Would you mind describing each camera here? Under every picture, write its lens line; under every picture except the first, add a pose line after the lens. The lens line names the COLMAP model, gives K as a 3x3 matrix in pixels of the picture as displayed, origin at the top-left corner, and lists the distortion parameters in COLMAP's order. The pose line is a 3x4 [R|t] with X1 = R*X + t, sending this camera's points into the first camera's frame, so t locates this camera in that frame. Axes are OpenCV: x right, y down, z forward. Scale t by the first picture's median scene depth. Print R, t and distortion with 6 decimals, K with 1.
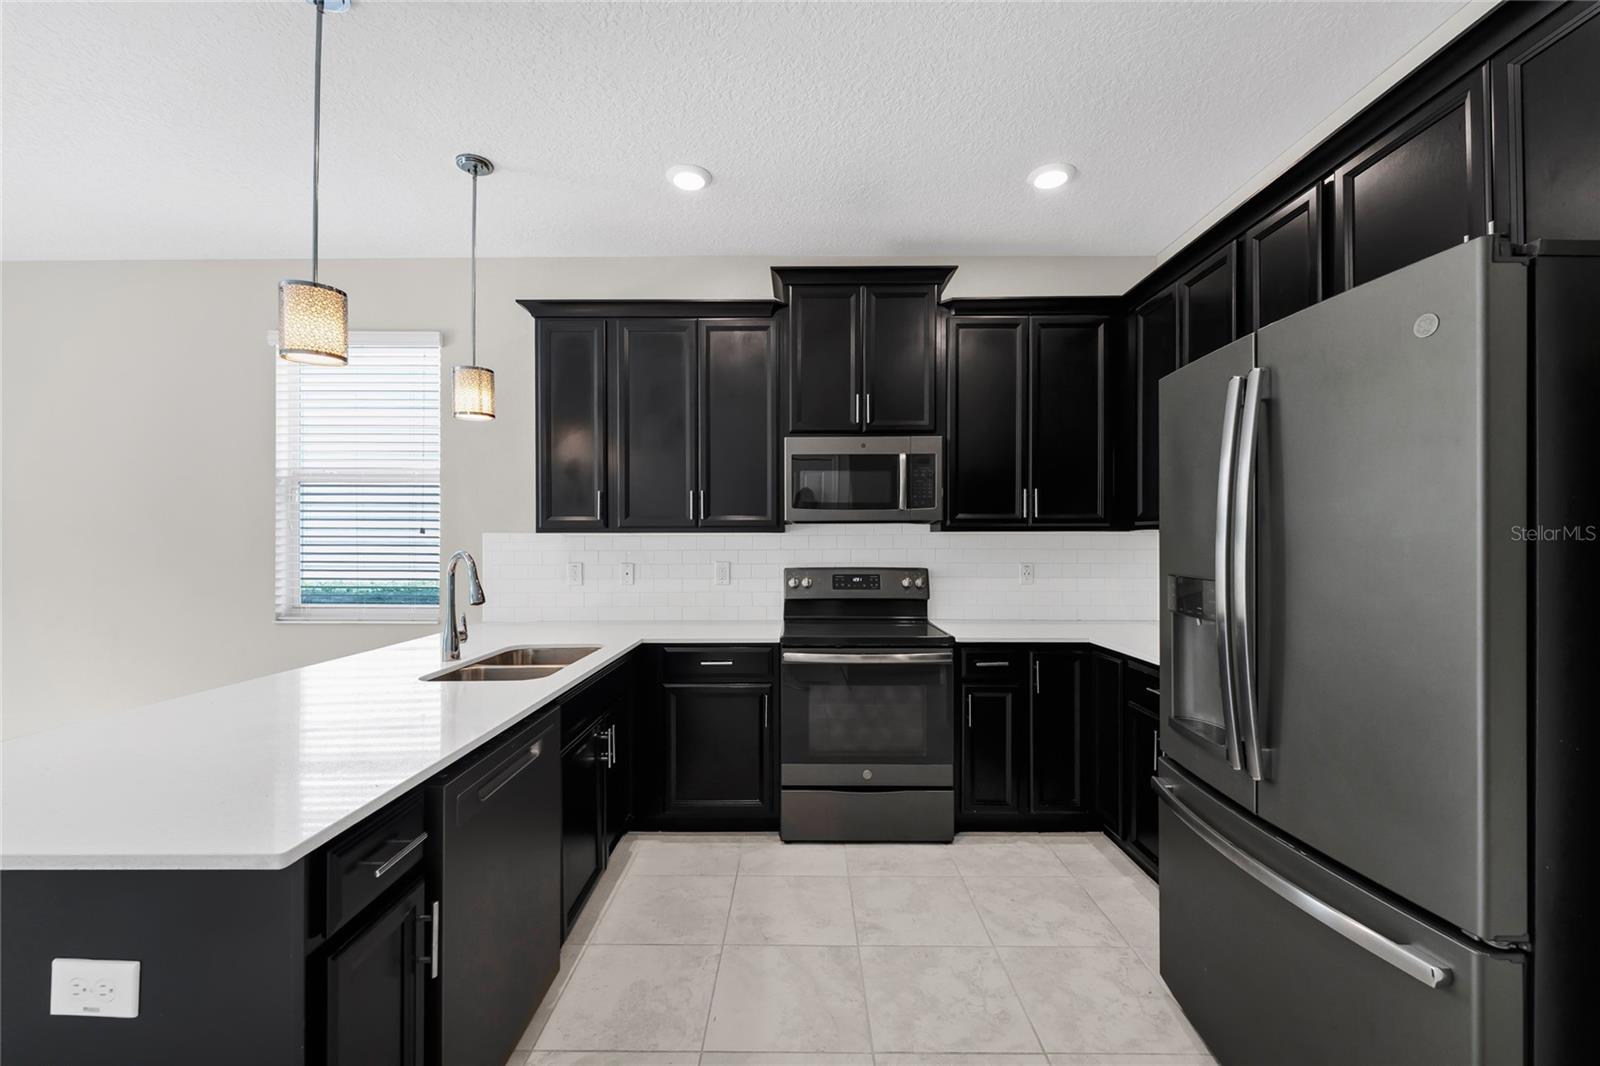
lens RADIAL K [[644.4, 0, 799.3], [0, 644.4, 537.5], [0, 0, 1]] dist [0.000895, -0.000786]
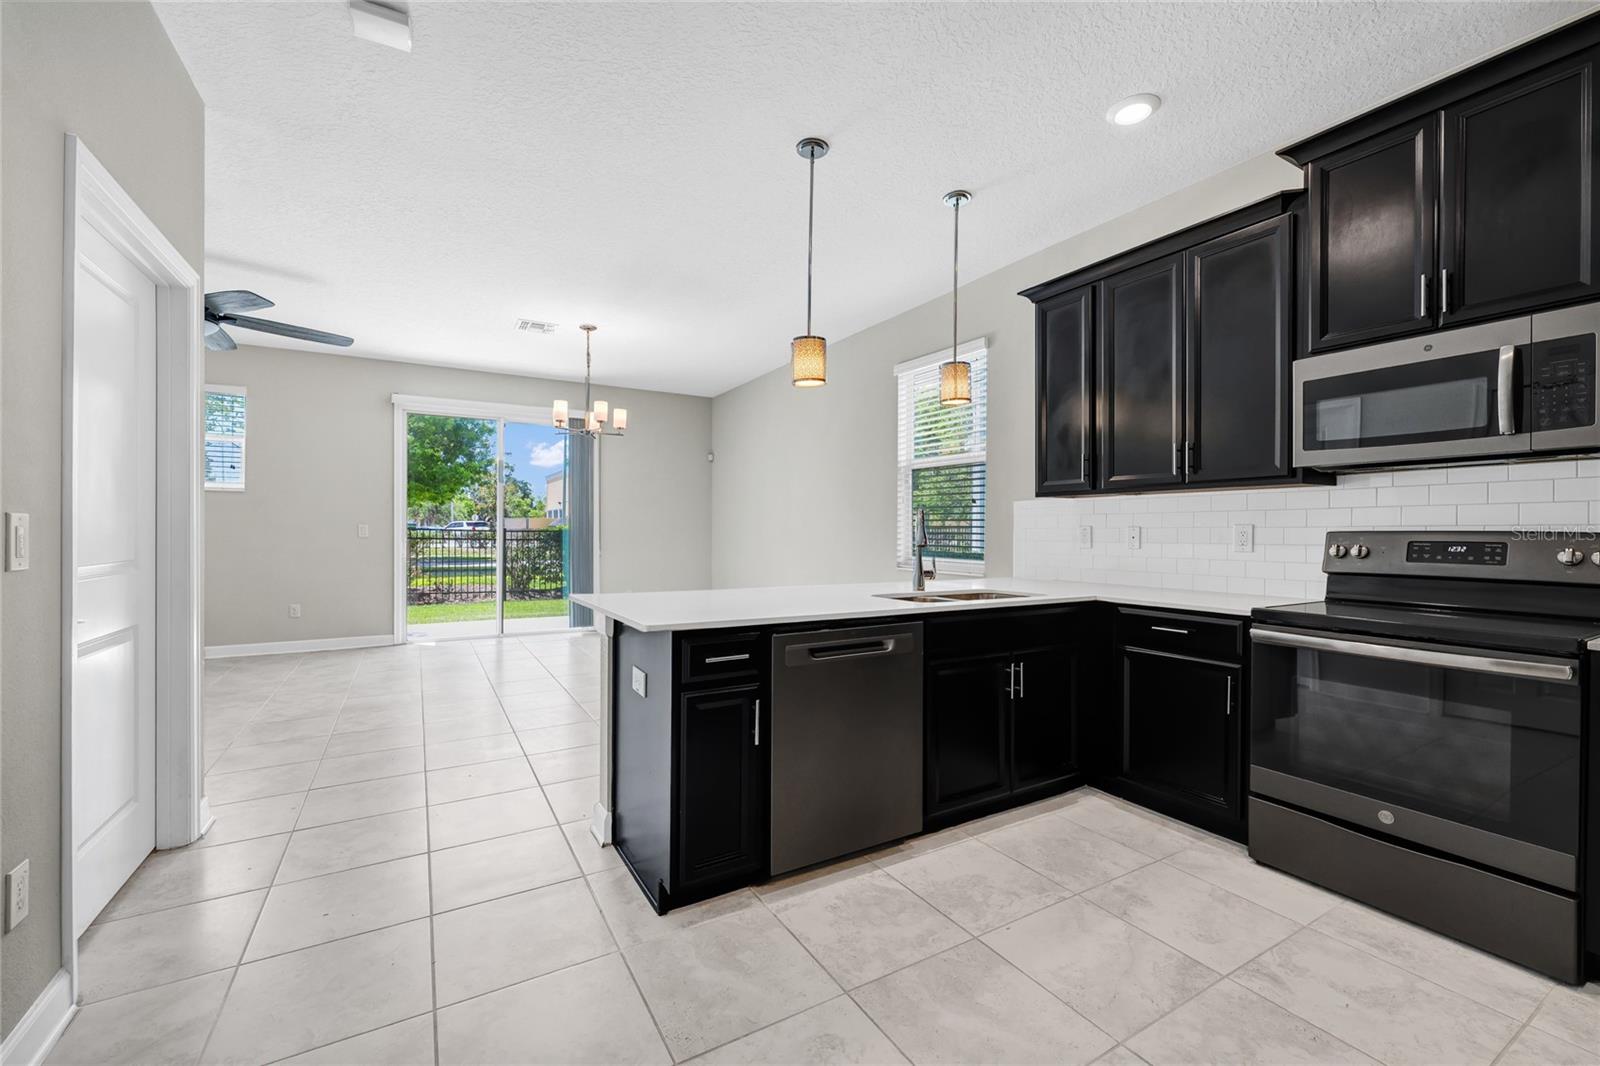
lens RADIAL K [[644.4, 0, 812.4], [0, 644.4, 529.8], [0, 0, 1]] dist [0.000895, -0.000786]
pose [[0.530338, 0.000731, -0.847786, 0.342391], [0.006341, 0.999968, 0.004829, 0.042903], [0.847763, -0.007937, 0.530317, 0.090096]]
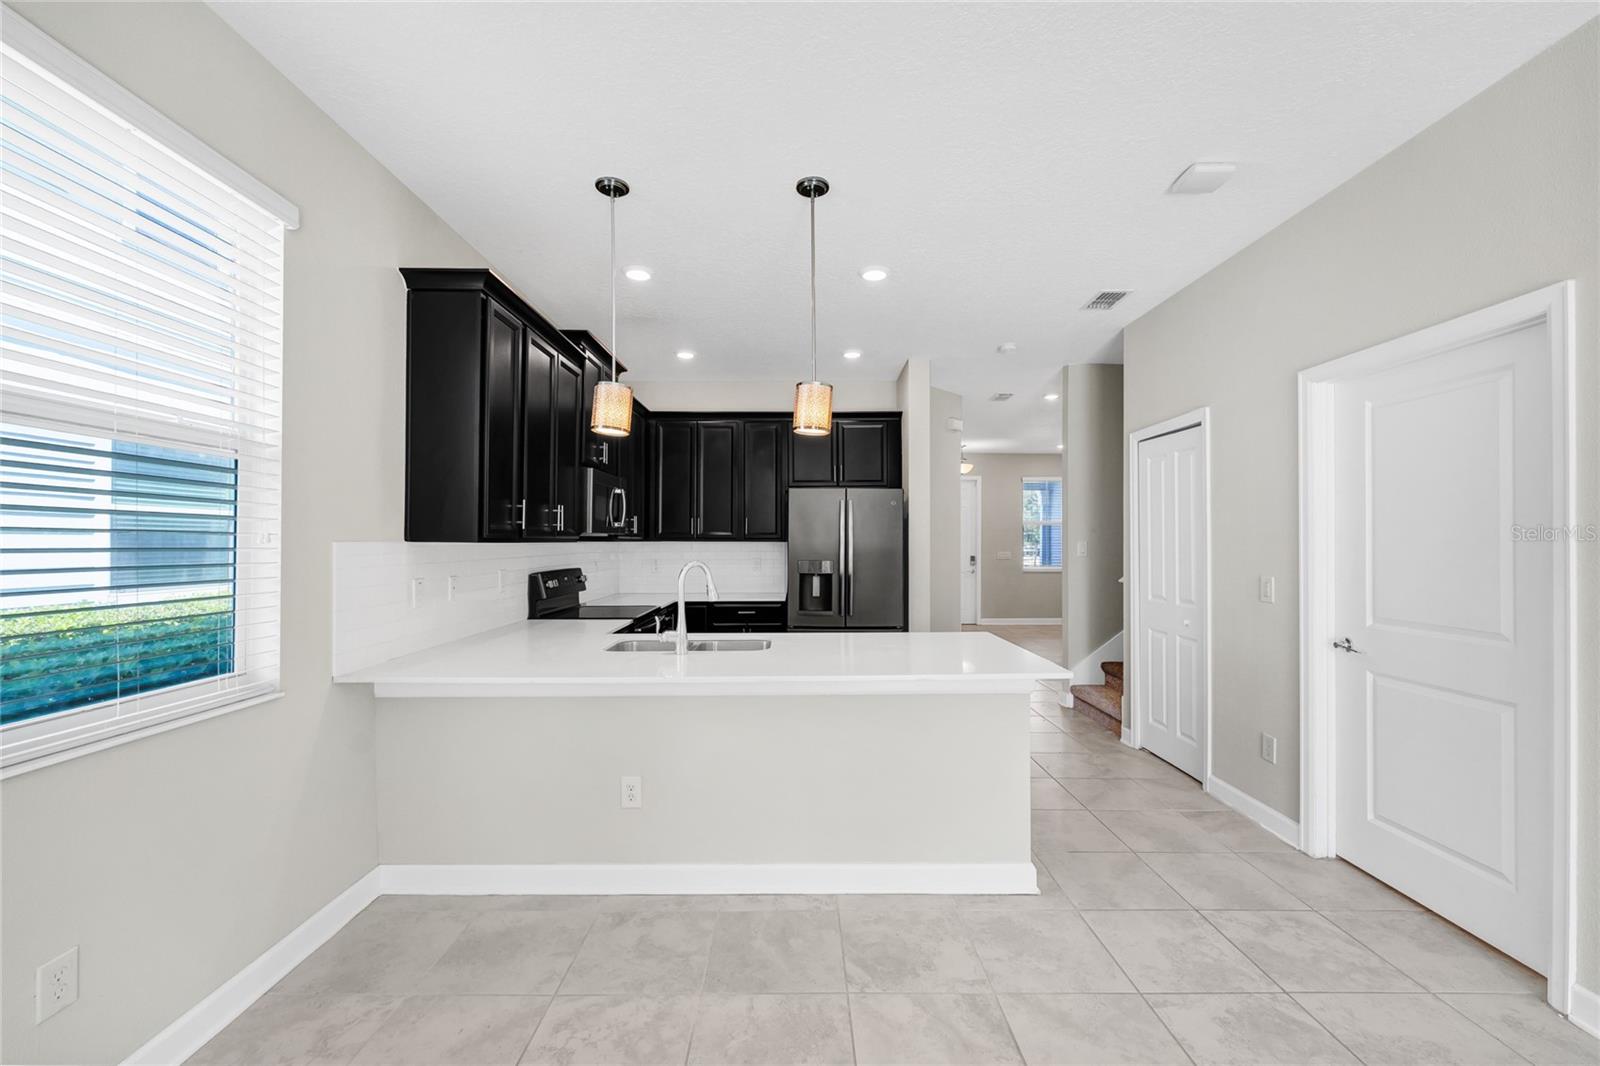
lens RADIAL K [[644.4, 0, 786.2], [0, 644.4, 541.4], [0, 0, 1]] dist [0.000895, -0.000786]
pose [[0.013105, 0.003131, 0.999909, -1.332695], [-0.010375, 0.999942, -0.002995, -0.010666], [-0.999860, -0.010334, 0.013136, 0.615722]]
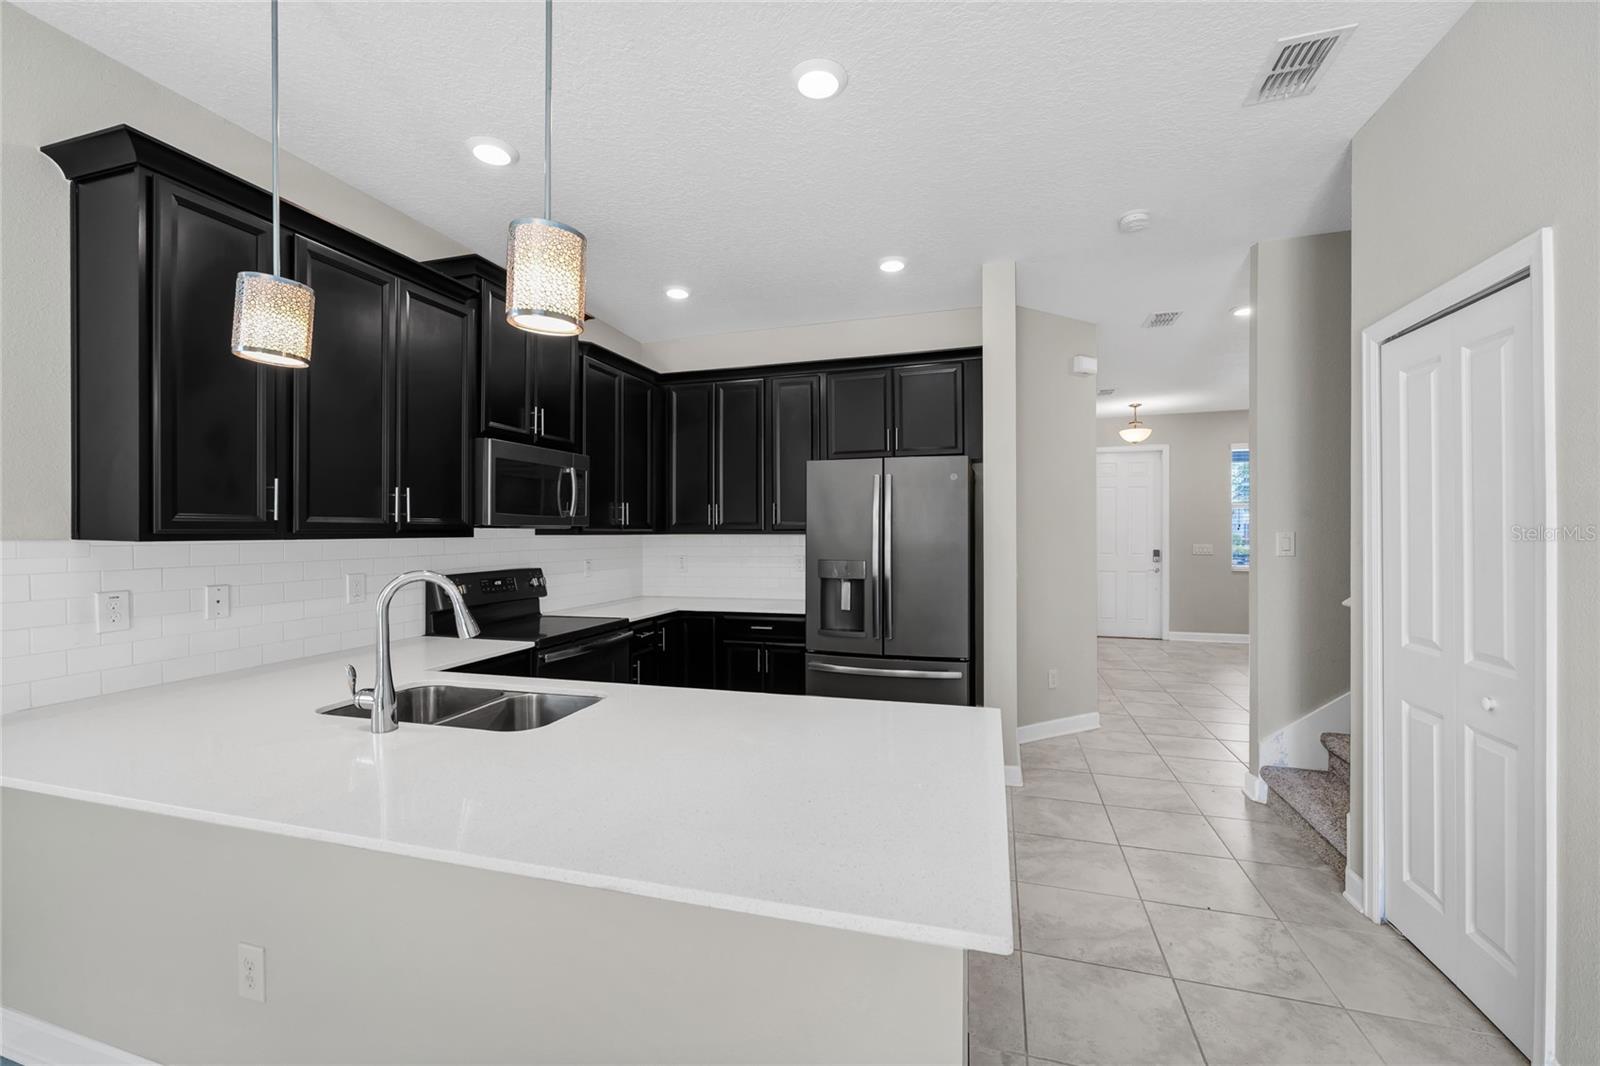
lens RADIAL K [[644.4, 0, 789.0], [0, 644.4, 536.0], [0, 0, 1]] dist [0.000895, -0.000786]
pose [[0.299927, -0.004147, 0.953953, -0.830005], [-0.005297, 0.999968, 0.006012, -0.018571], [-0.953947, -0.006856, 0.299896, 0.292722]]
